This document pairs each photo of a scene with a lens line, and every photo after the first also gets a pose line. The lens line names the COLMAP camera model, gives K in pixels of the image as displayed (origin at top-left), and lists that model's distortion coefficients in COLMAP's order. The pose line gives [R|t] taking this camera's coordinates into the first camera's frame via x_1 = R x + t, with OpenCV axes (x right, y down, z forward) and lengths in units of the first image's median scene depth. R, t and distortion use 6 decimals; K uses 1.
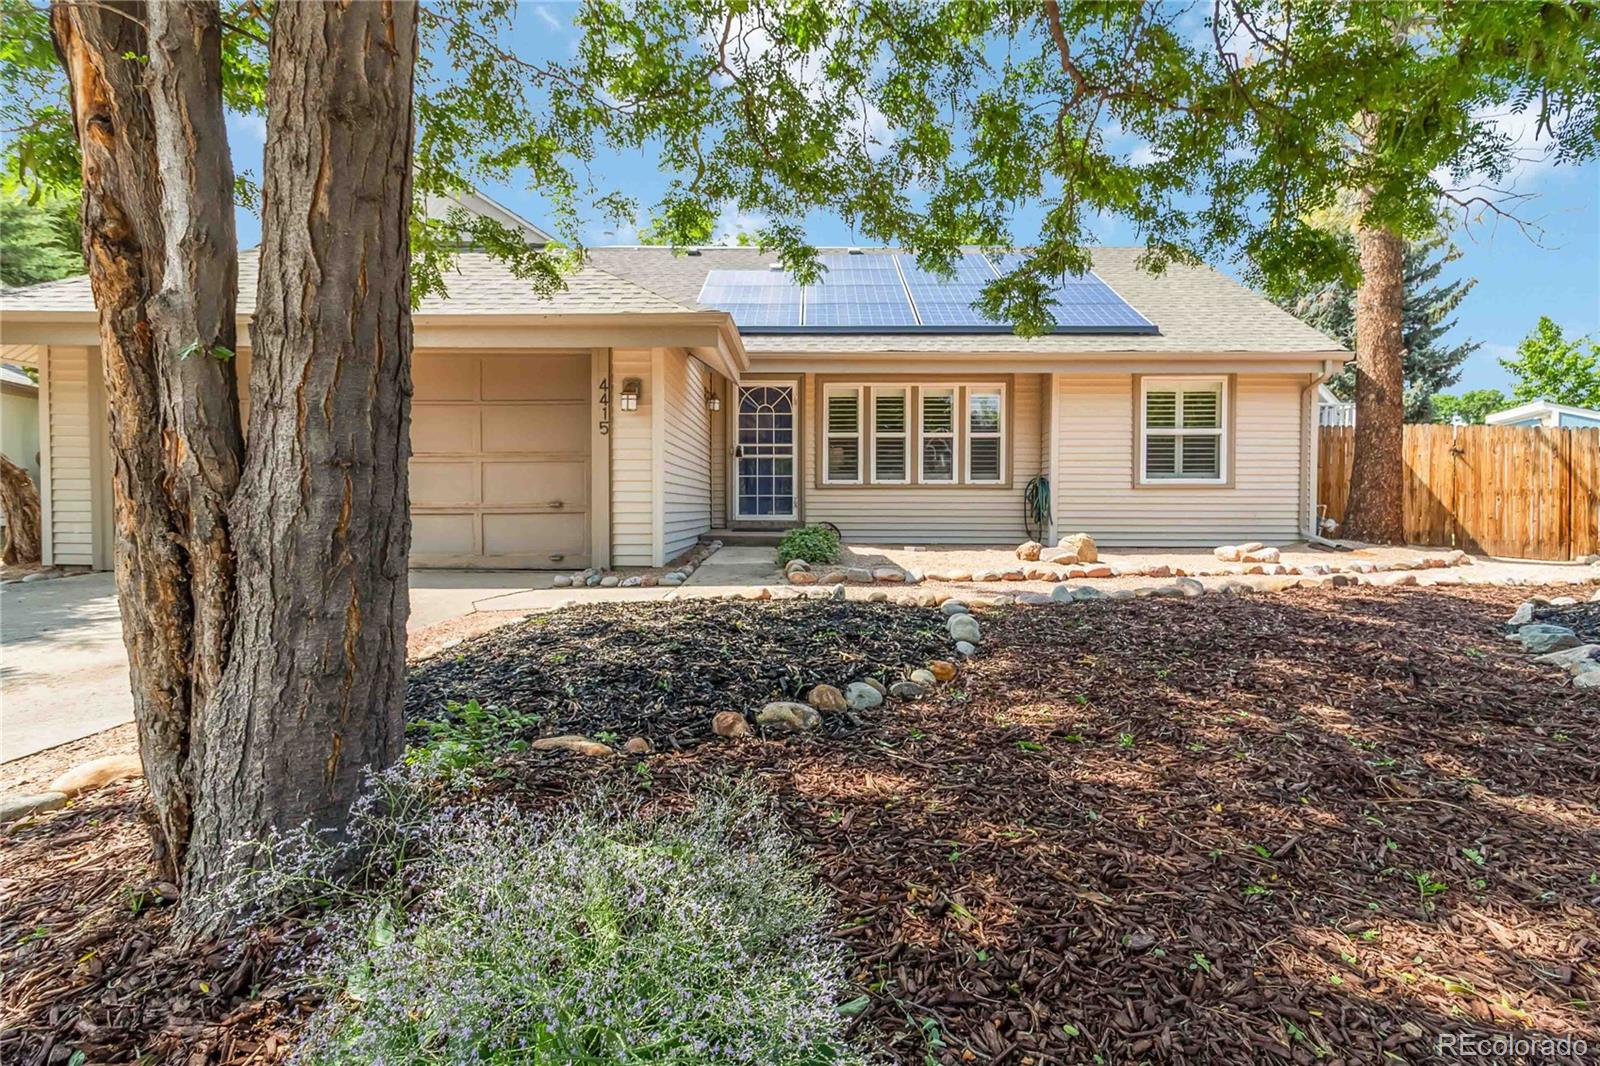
lens RADIAL K [[745.2, 0, 811.8], [0, 745.2, 527.3], [0, 0, 1]] dist [0.008586, 0.000961]
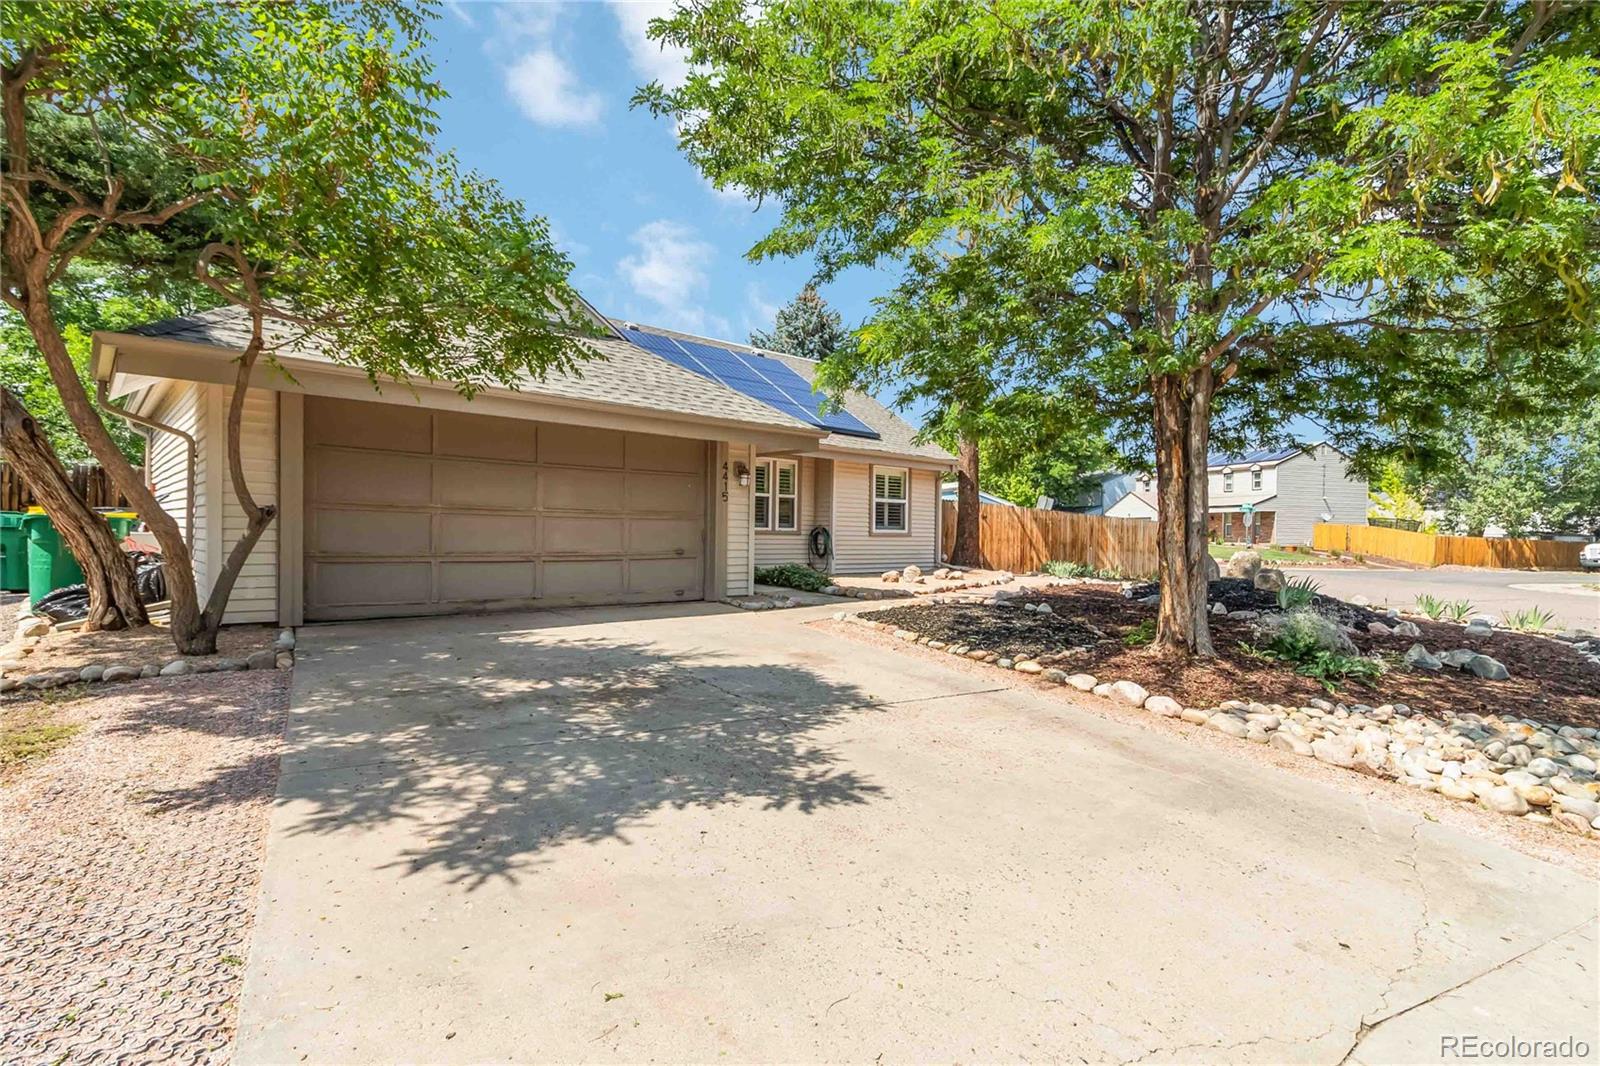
lens RADIAL K [[745.2, 0, 799.2], [0, 745.2, 542.0], [0, 0, 1]] dist [0.008586, 0.000961]
pose [[0.739689, 0.001611, 0.672947, -0.729750], [0.009720, 0.999867, -0.013076, -0.018811], [-0.672879, 0.016213, 0.739575, -0.062108]]
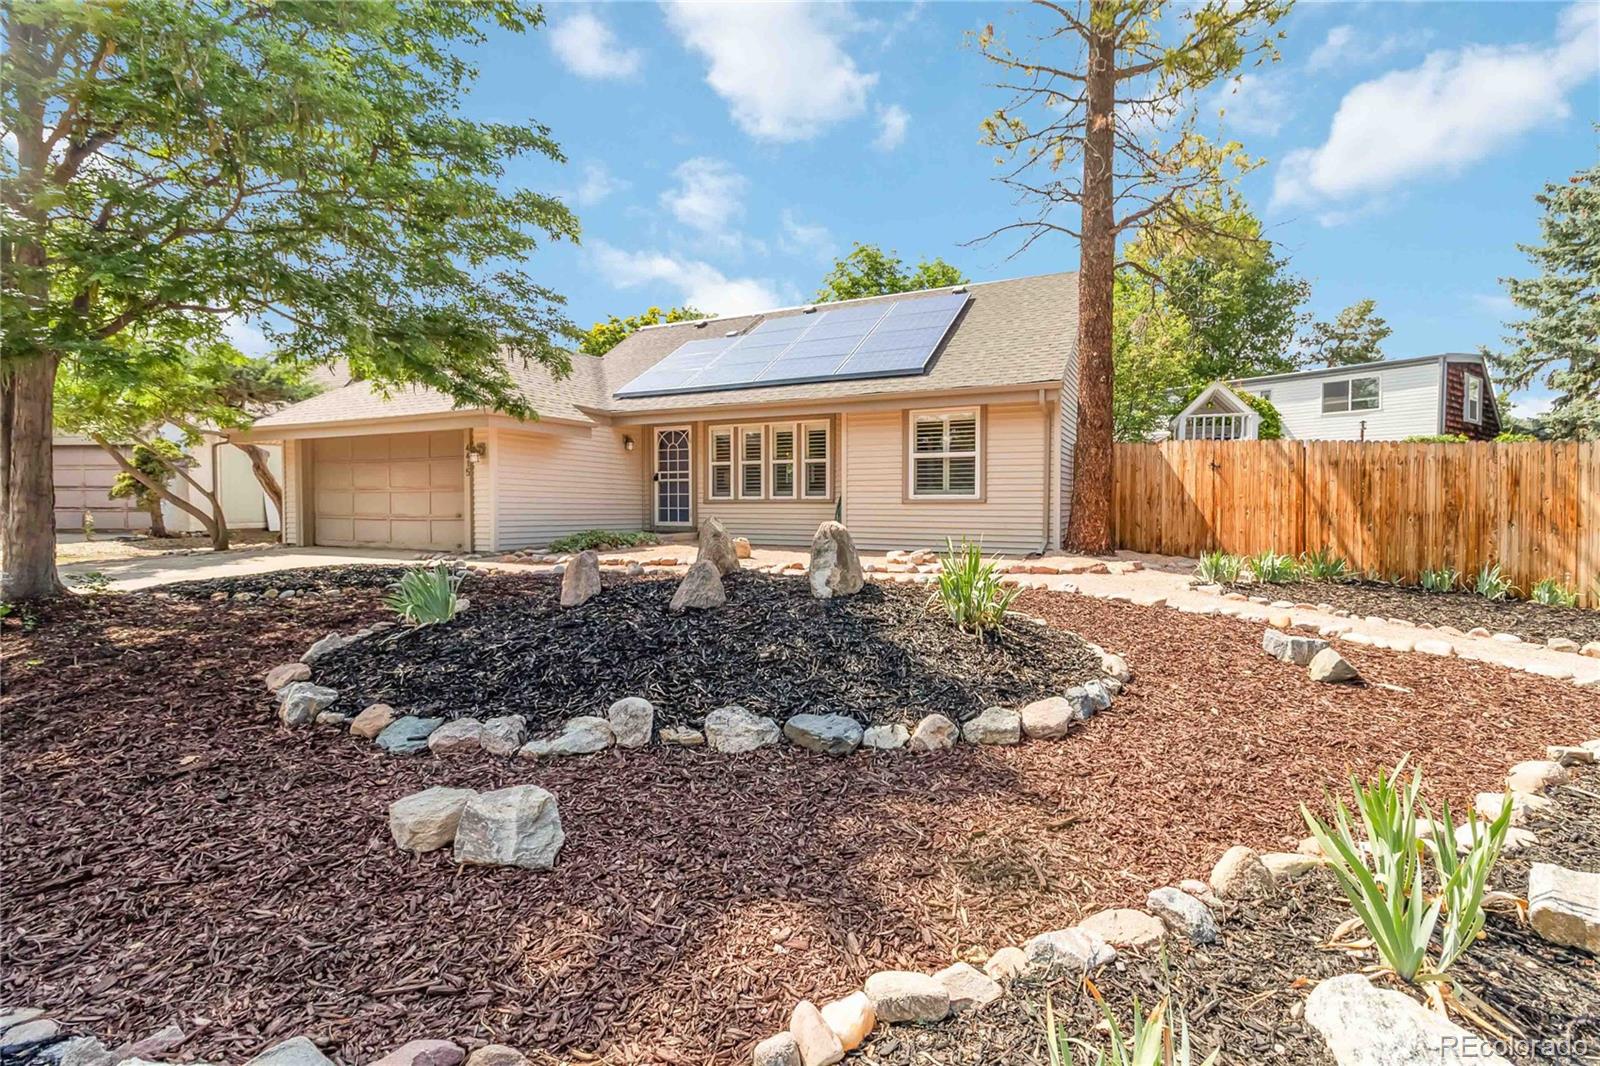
lens RADIAL K [[745.2, 0, 806.3], [0, 745.2, 518.6], [0, 0, 1]] dist [0.008586, 0.000961]
pose [[0.895869, 0.007540, -0.444253, 0.815636], [-0.015585, 0.999774, -0.014459, -0.006864], [0.444044, 0.019877, 0.895785, -0.147718]]
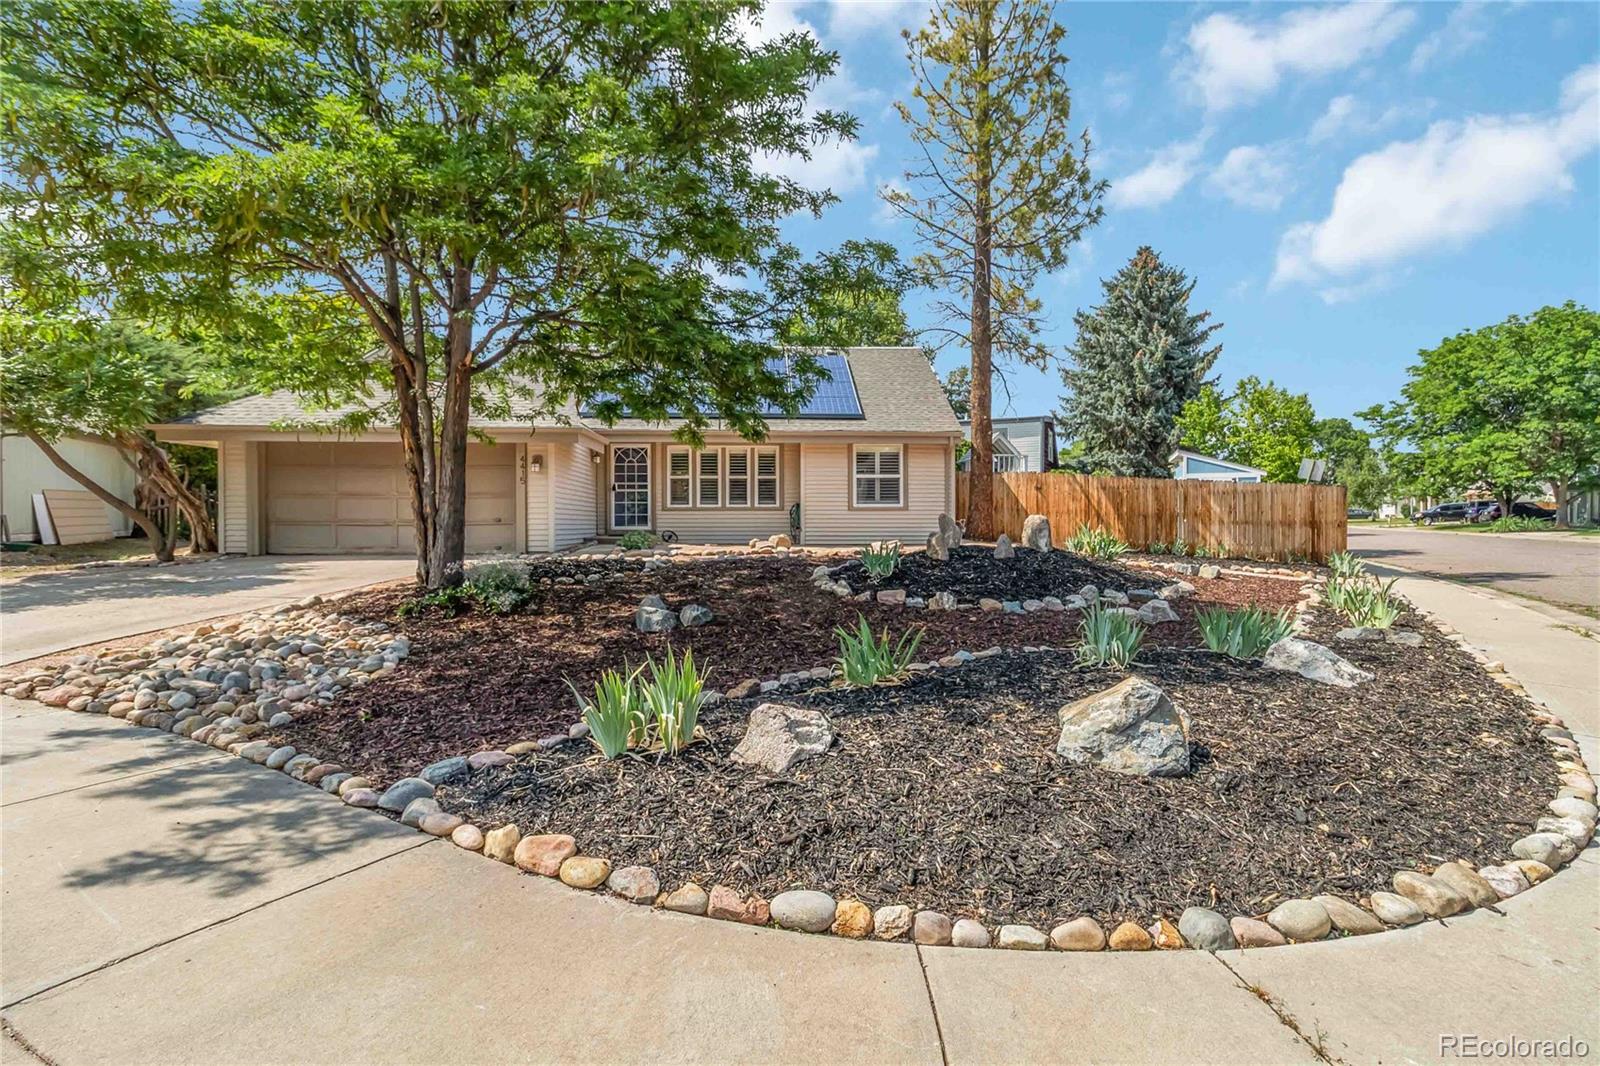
lens RADIAL K [[745.2, 0, 809.0], [0, 745.2, 527.9], [0, 0, 1]] dist [0.008586, 0.000961]
pose [[0.998345, -0.003611, 0.057401, 0.240541], [0.004858, 0.999755, -0.021597, 0.024486], [-0.057309, 0.021840, 0.998118, -0.667810]]
